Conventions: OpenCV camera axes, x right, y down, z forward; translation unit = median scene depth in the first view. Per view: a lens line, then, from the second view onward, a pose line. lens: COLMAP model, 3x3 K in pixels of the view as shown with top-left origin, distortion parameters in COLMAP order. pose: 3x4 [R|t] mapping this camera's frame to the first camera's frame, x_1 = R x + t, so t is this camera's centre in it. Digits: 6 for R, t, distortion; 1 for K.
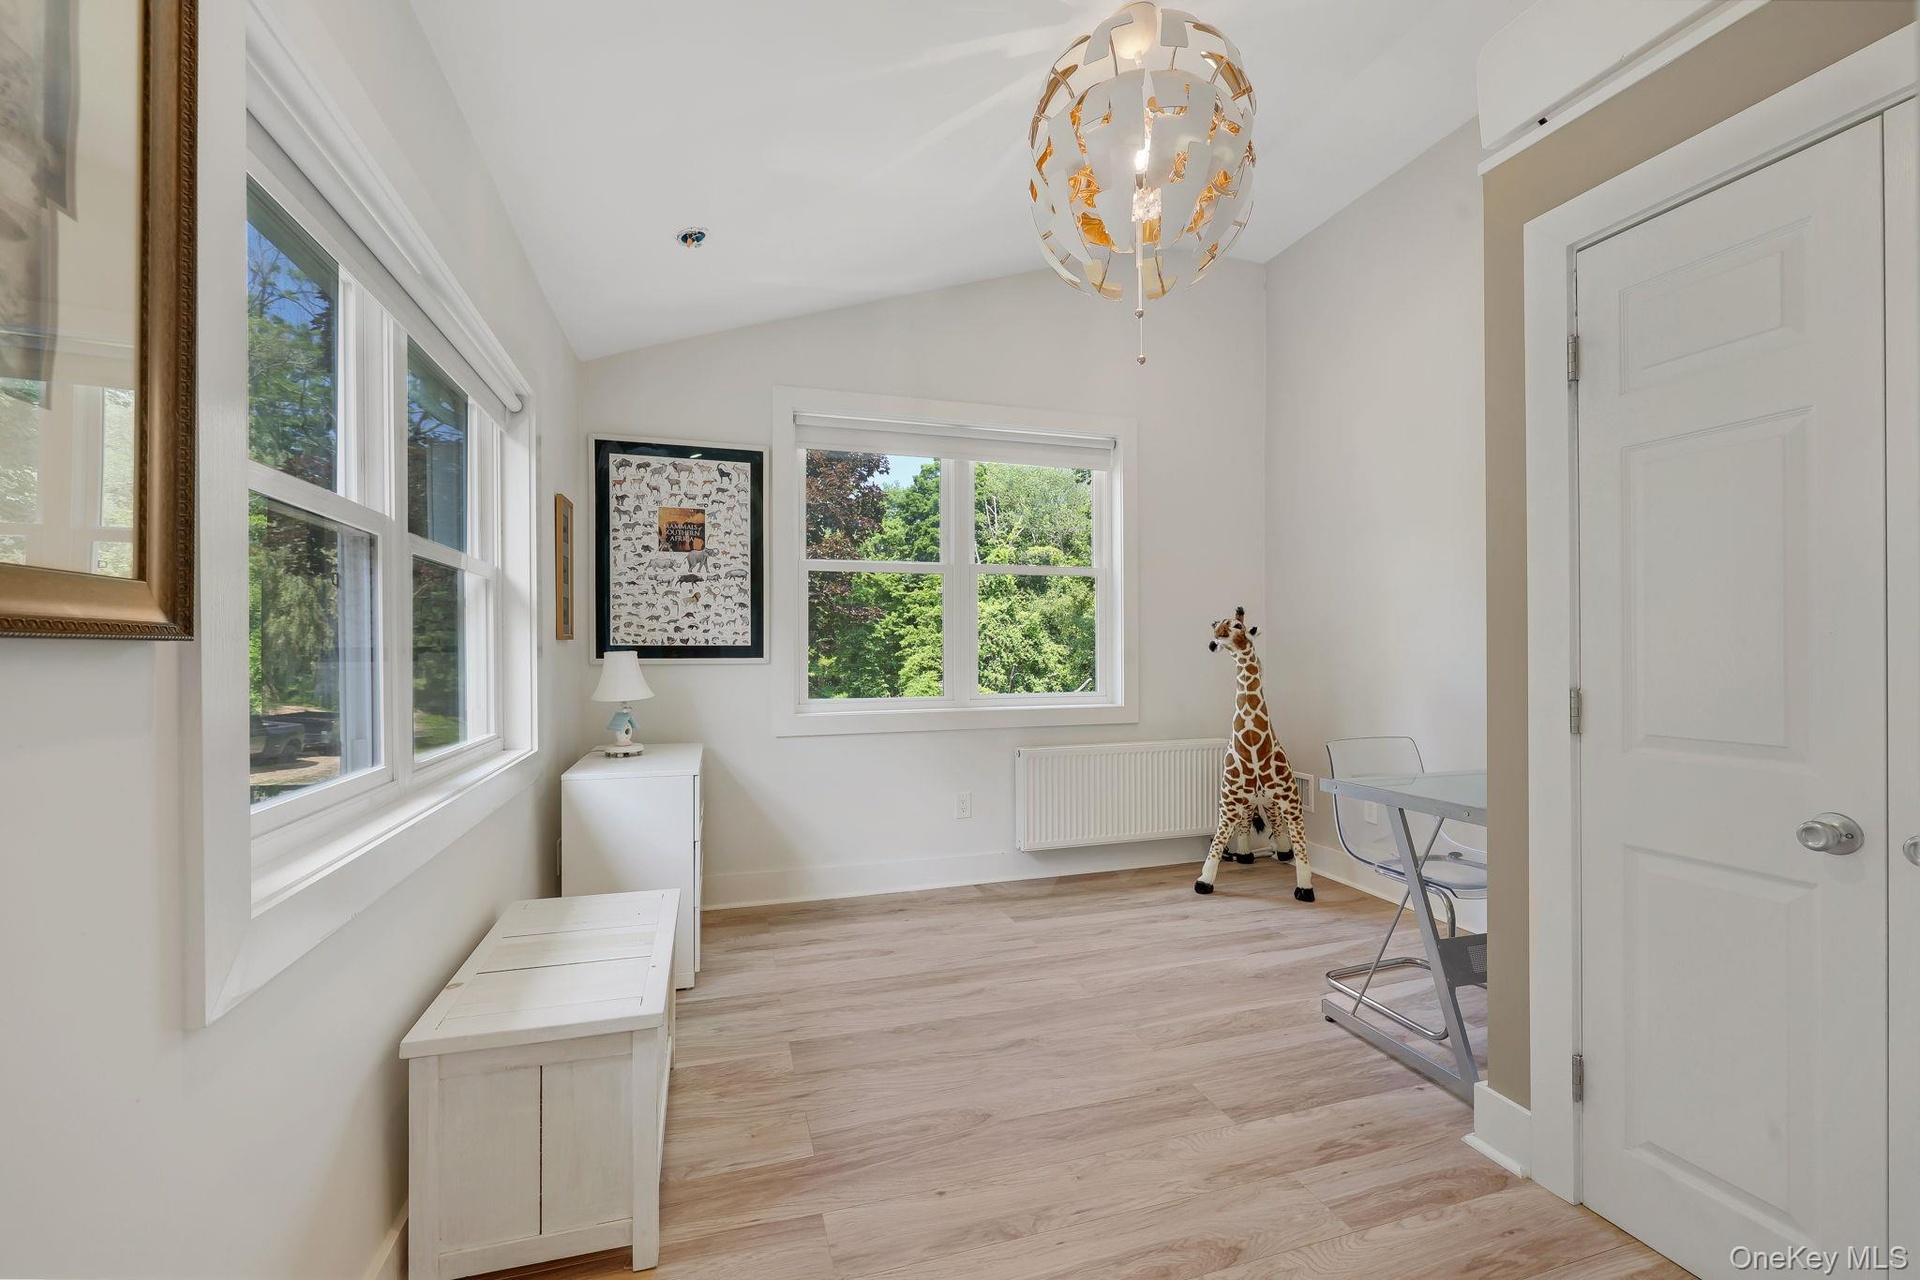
lens RADIAL K [[810.9, 0, 965.3], [0, 810.9, 642.8], [0, 0, 1]] dist [-0.000904, 0.000416]
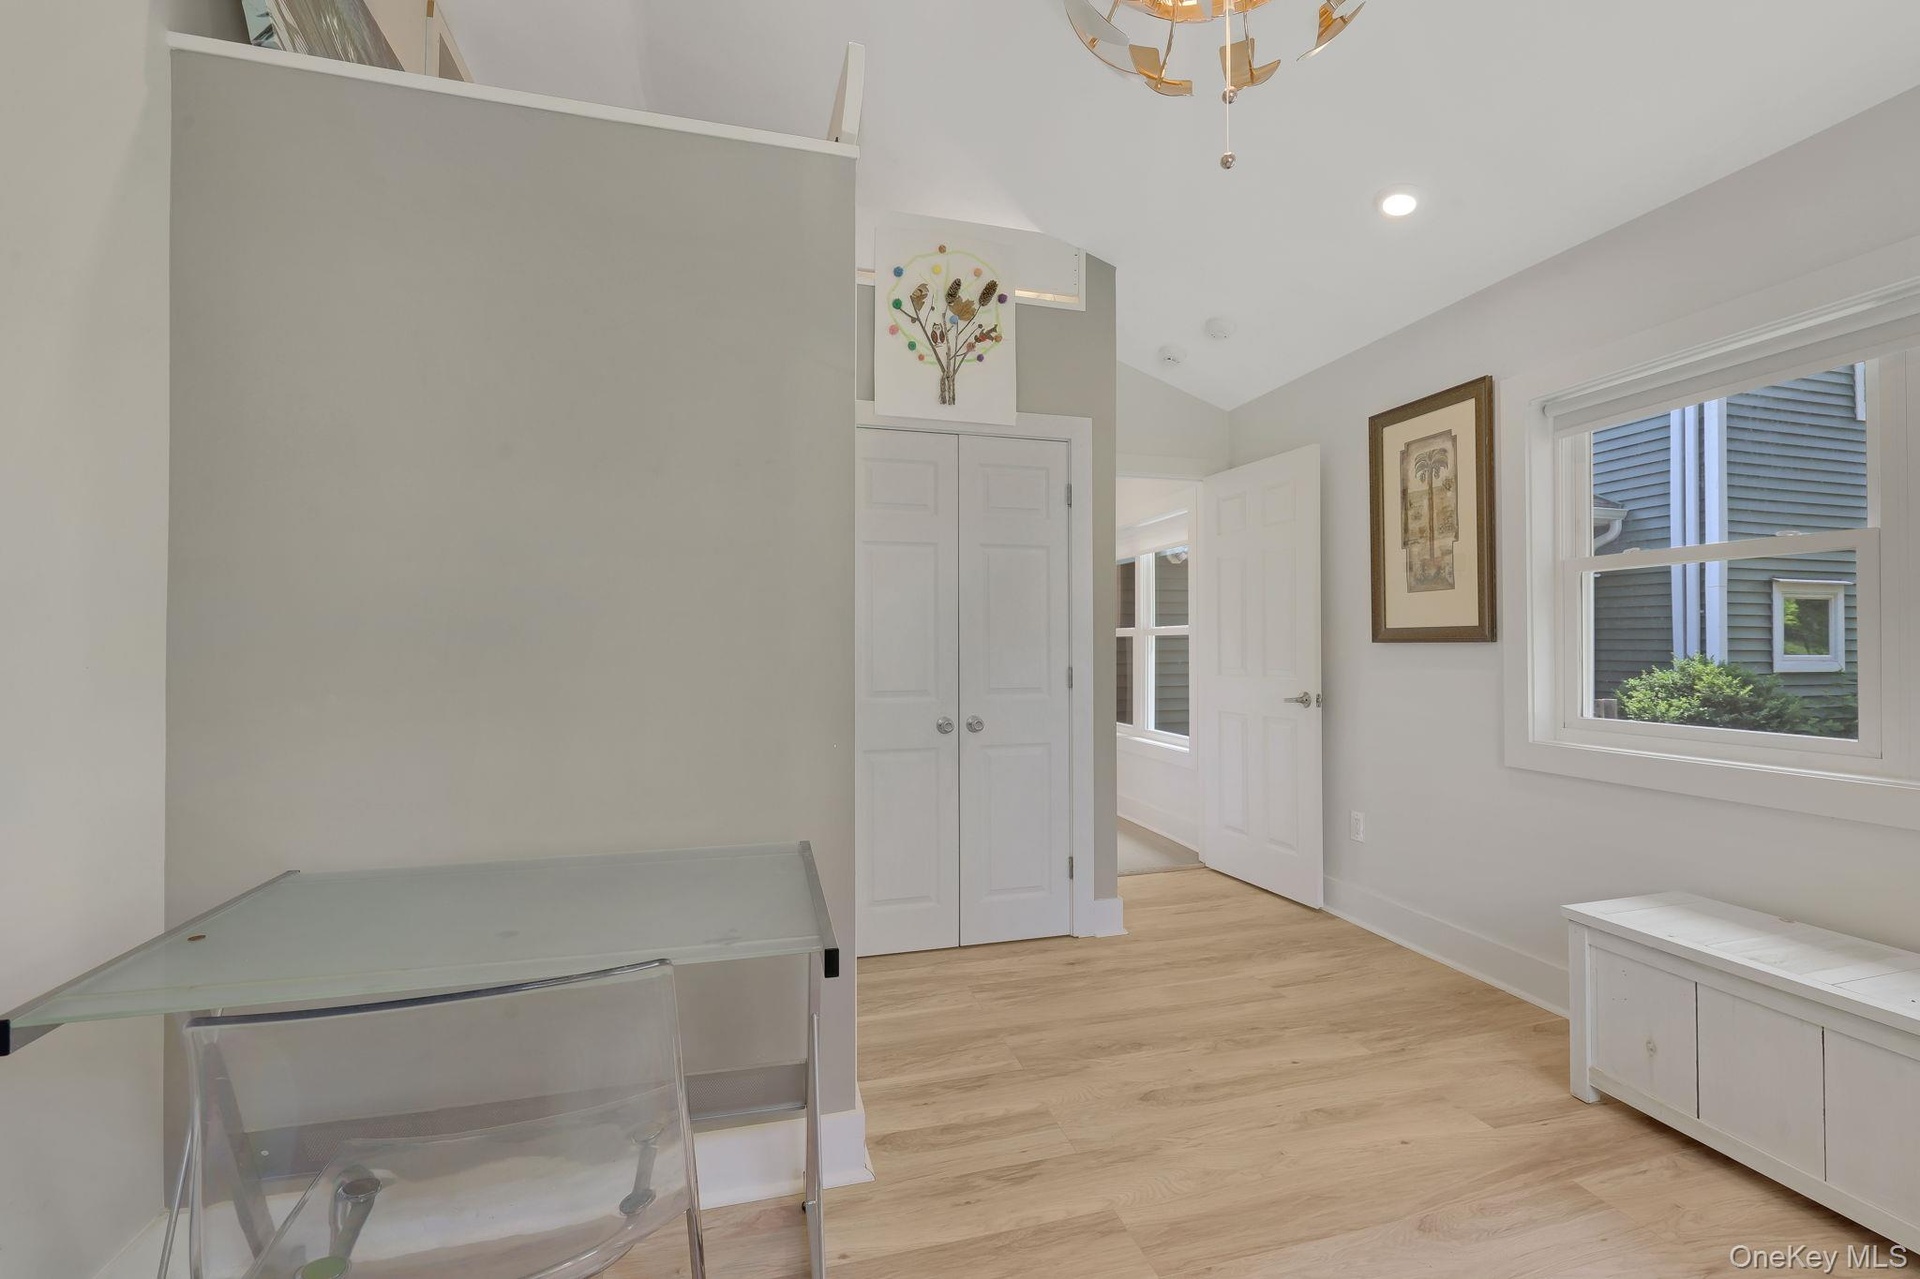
lens RADIAL K [[810.9, 0, 965.3], [0, 810.9, 642.3], [0, 0, 1]] dist [-0.000904, 0.000416]
pose [[-0.999507, 0.007887, 0.030378, 0.492208], [0.007566, 0.999915, -0.010656, 0.009905], [-0.030460, -0.010421, -0.999482, 1.991490]]
